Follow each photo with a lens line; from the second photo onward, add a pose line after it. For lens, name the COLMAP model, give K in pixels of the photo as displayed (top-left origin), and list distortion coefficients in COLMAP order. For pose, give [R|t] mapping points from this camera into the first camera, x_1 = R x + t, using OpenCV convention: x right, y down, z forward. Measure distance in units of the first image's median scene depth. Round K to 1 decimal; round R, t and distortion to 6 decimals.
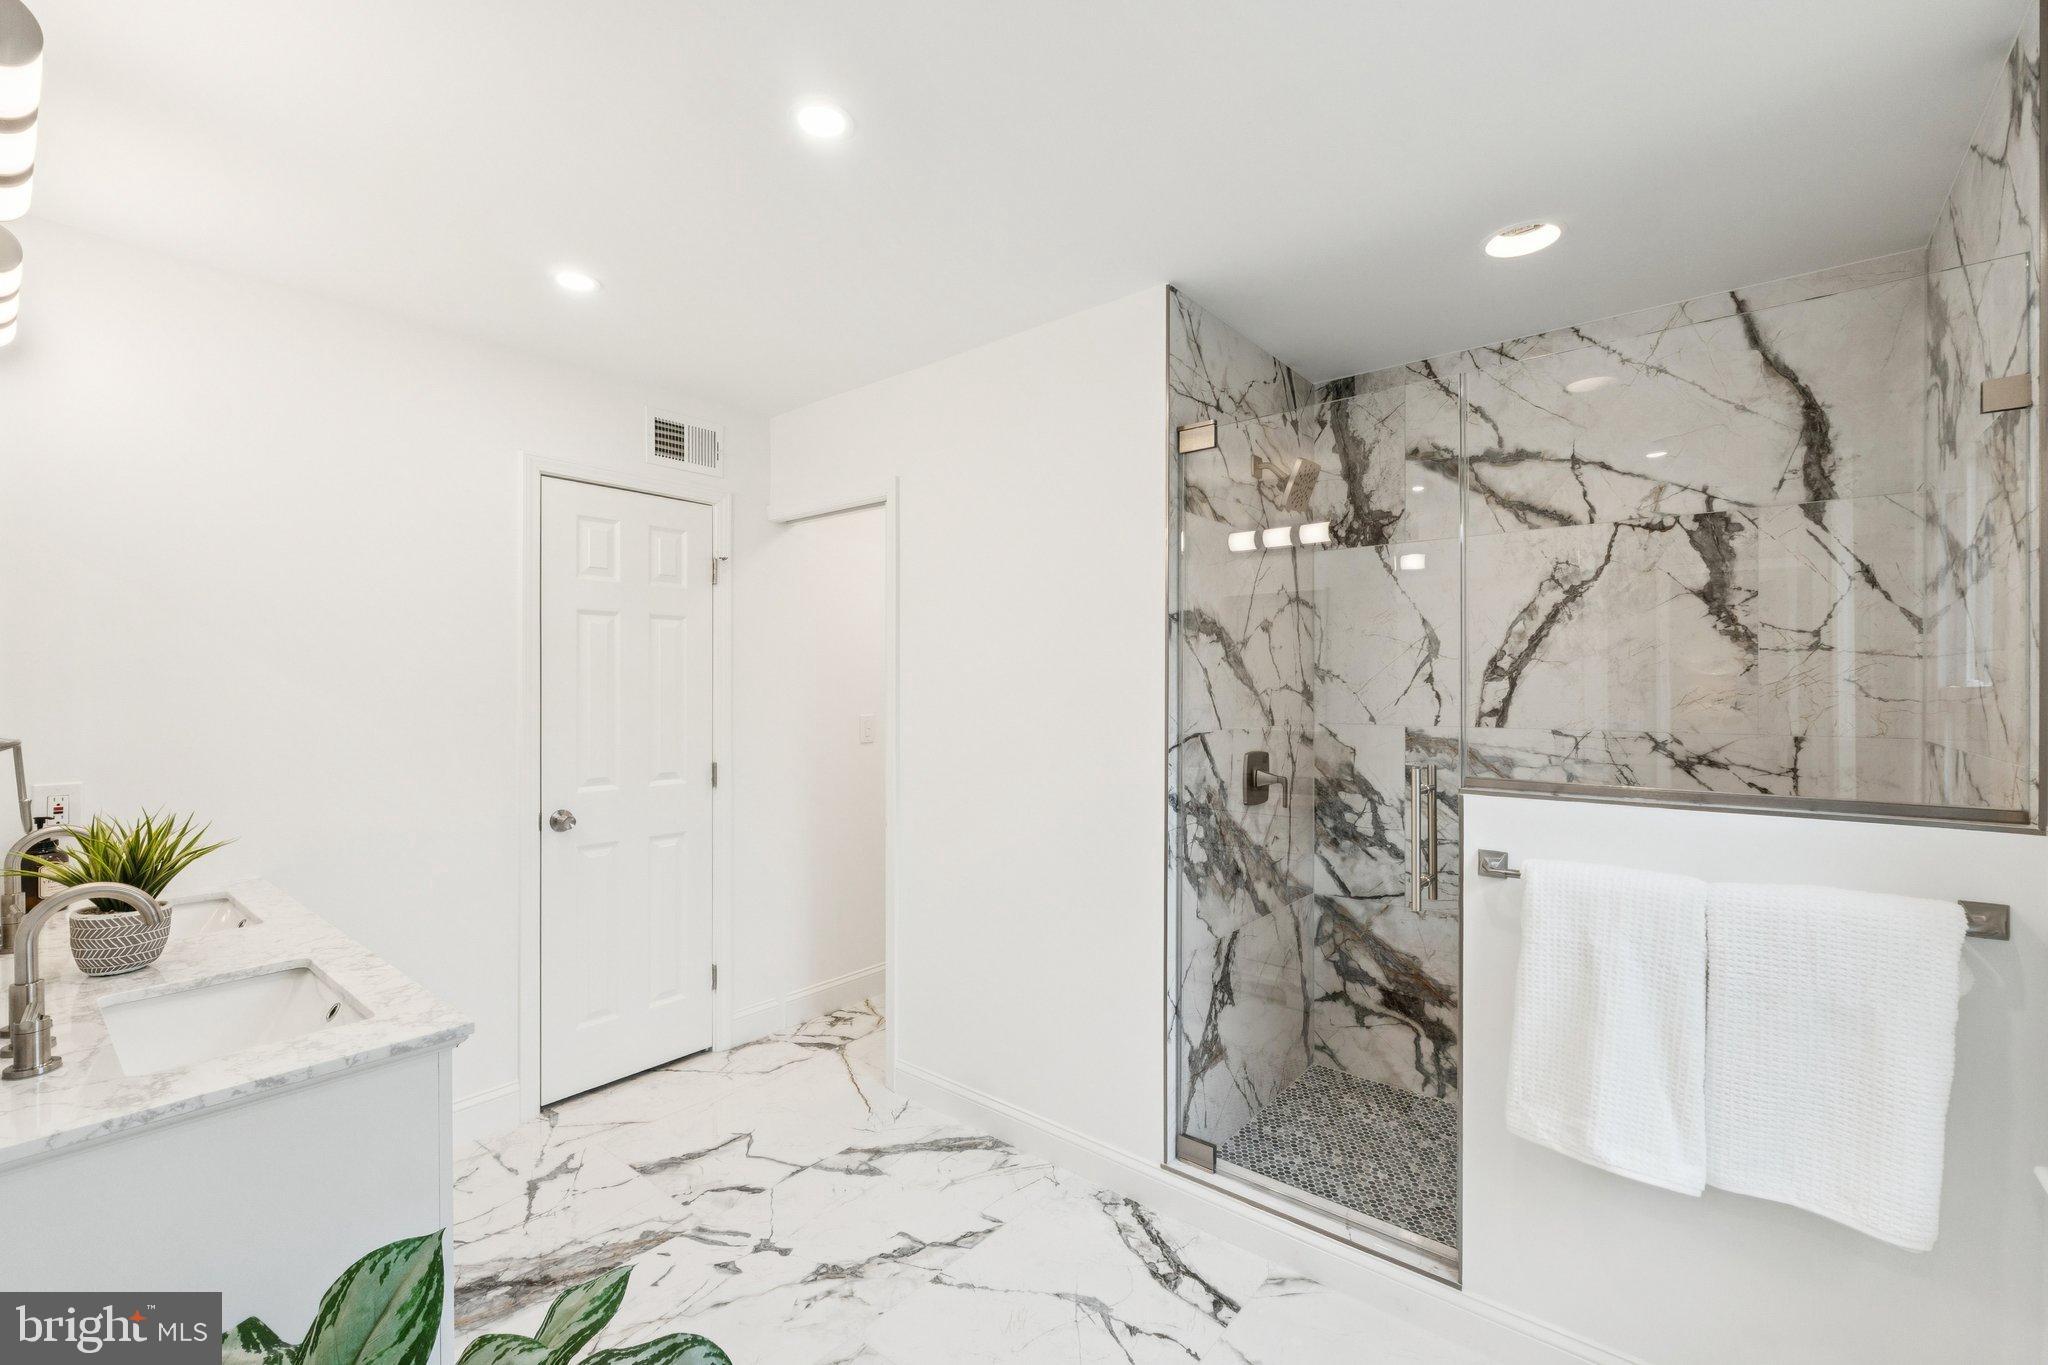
lens RADIAL K [[863.9, 0, 1023.5], [0, 863.9, 686.2], [0, 0, 1]] dist [-0.004986, 0.001091]
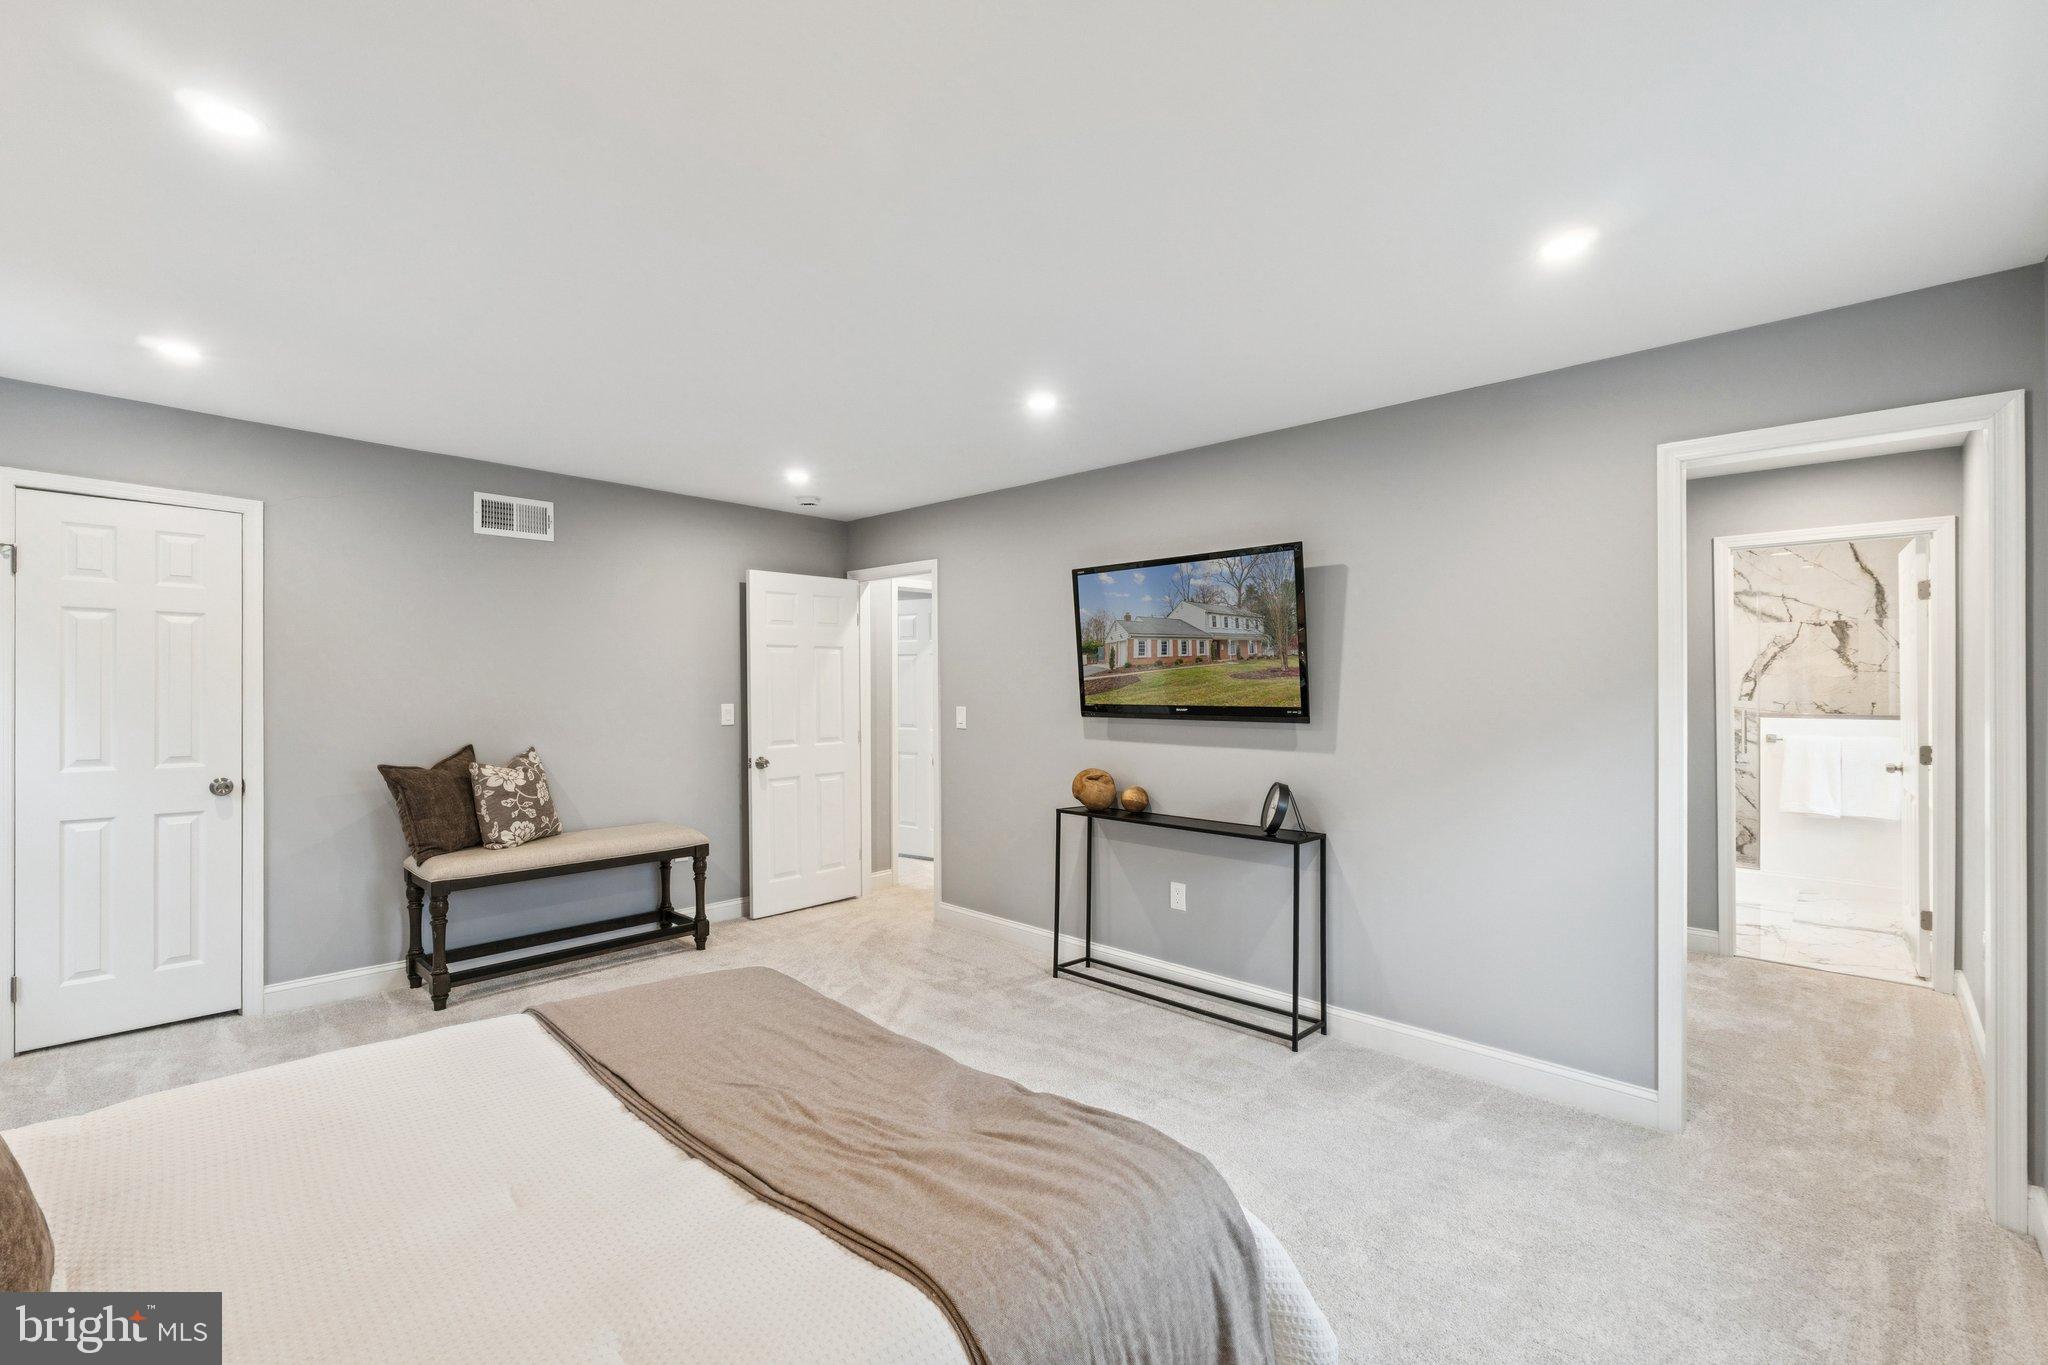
lens RADIAL K [[863.9, 0, 1025.6], [0, 863.9, 685.5], [0, 0, 1]] dist [-0.004986, 0.001091]
pose [[0.997235, -0.001439, -0.074293, -1.430016], [0.001507, 0.999998, 0.000861, -0.001813], [0.074292, -0.000970, 0.997236, -1.738159]]
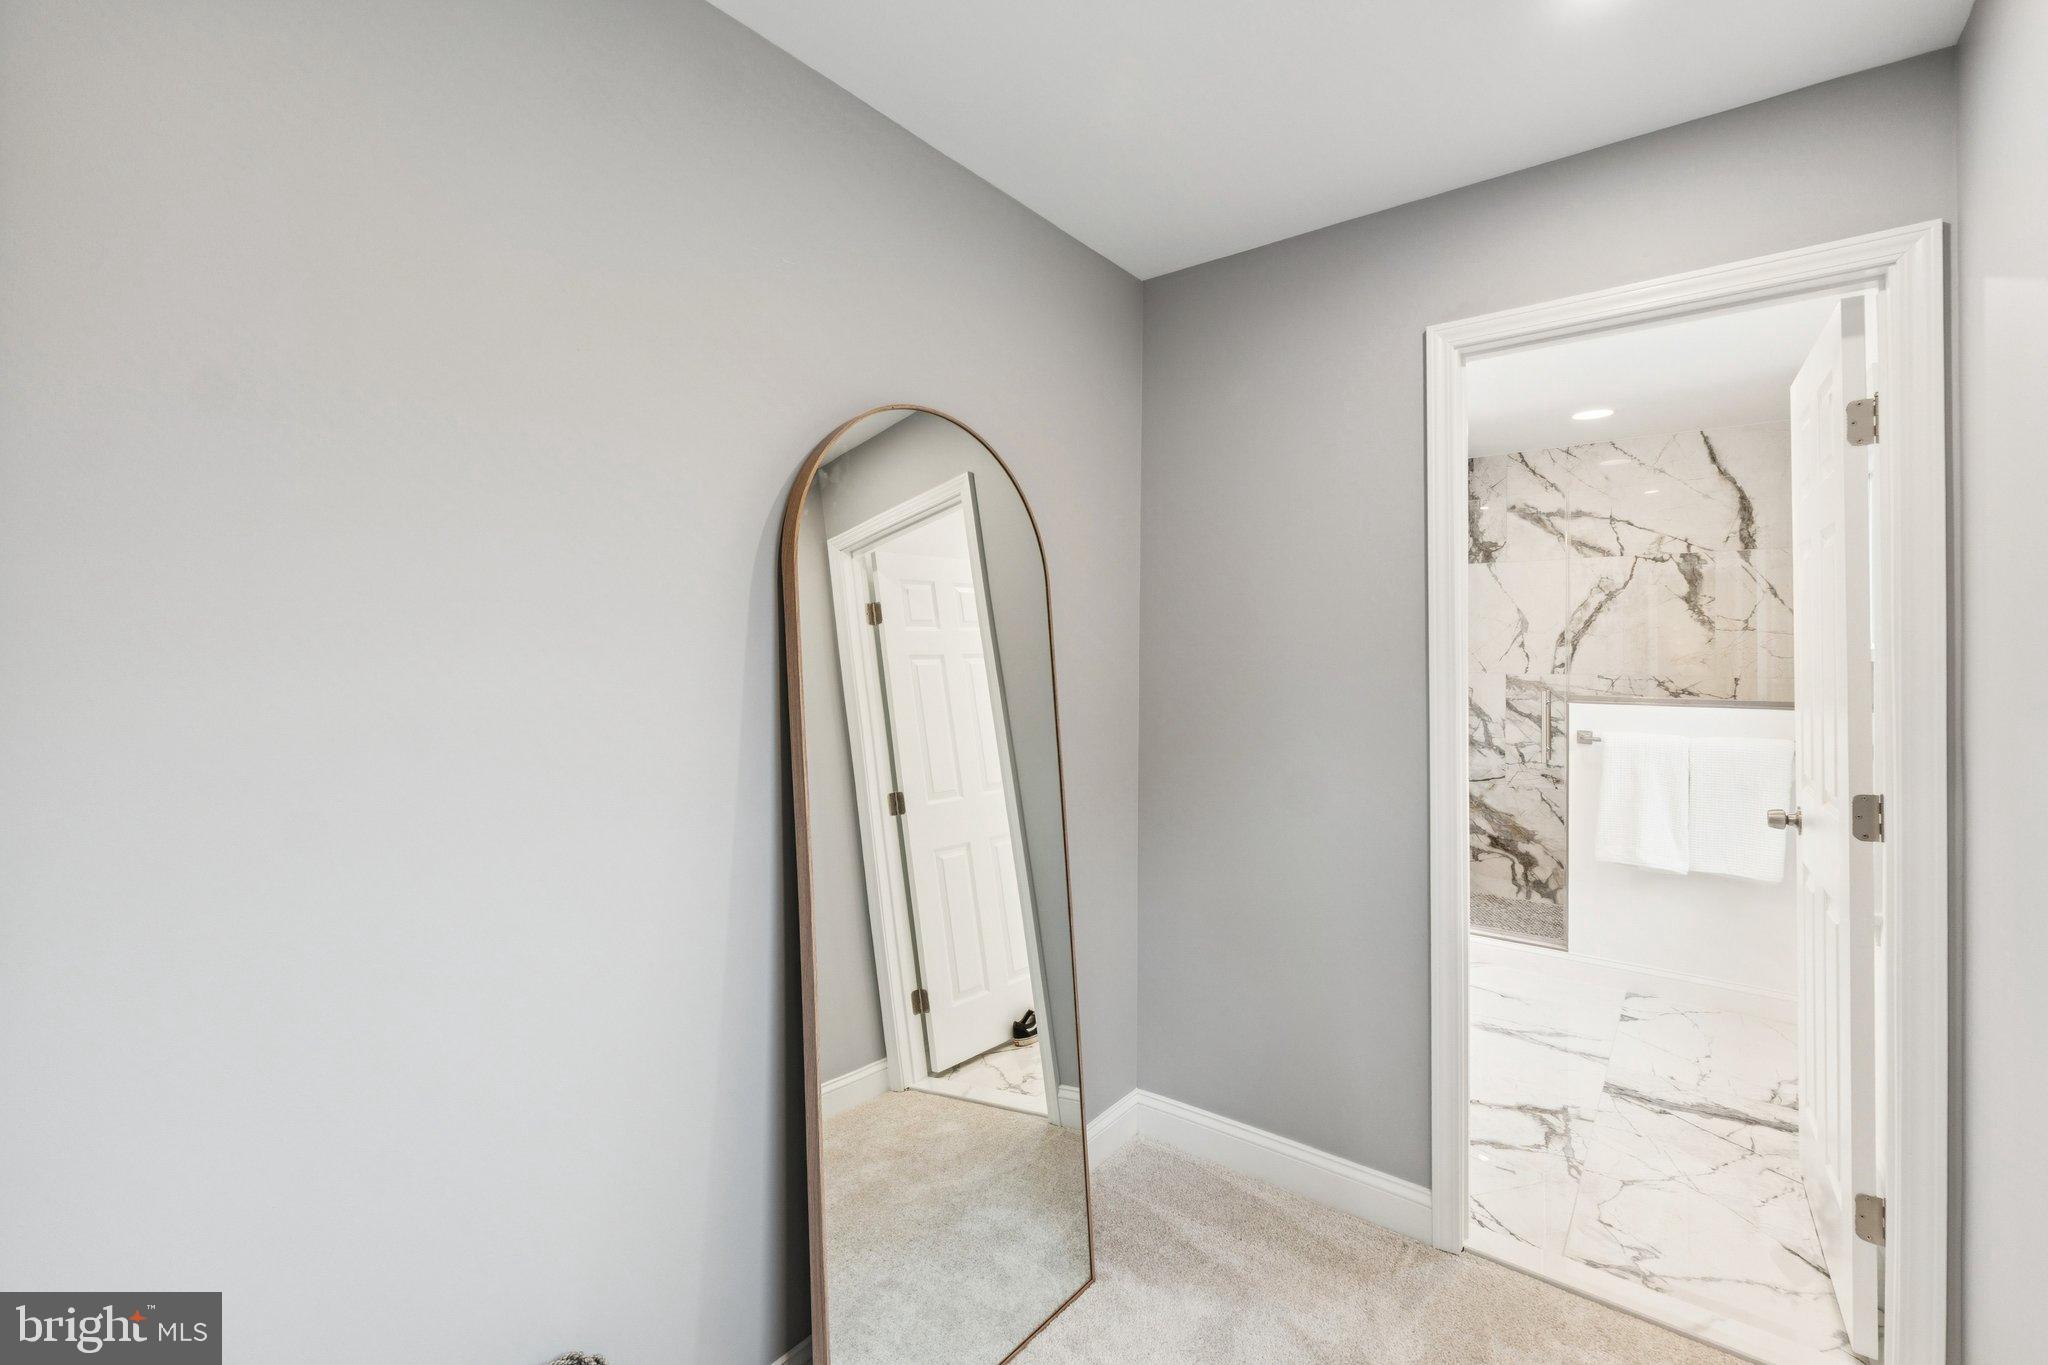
lens RADIAL K [[863.9, 0, 1030.2], [0, 863.9, 645.4], [0, 0, 1]] dist [-0.004986, 0.001091]
pose [[0.999681, 0.006427, 0.024406, -0.558897], [-0.006257, 0.999955, -0.007072, 0.010349], [-0.024450, 0.006917, 0.999677, -0.687016]]
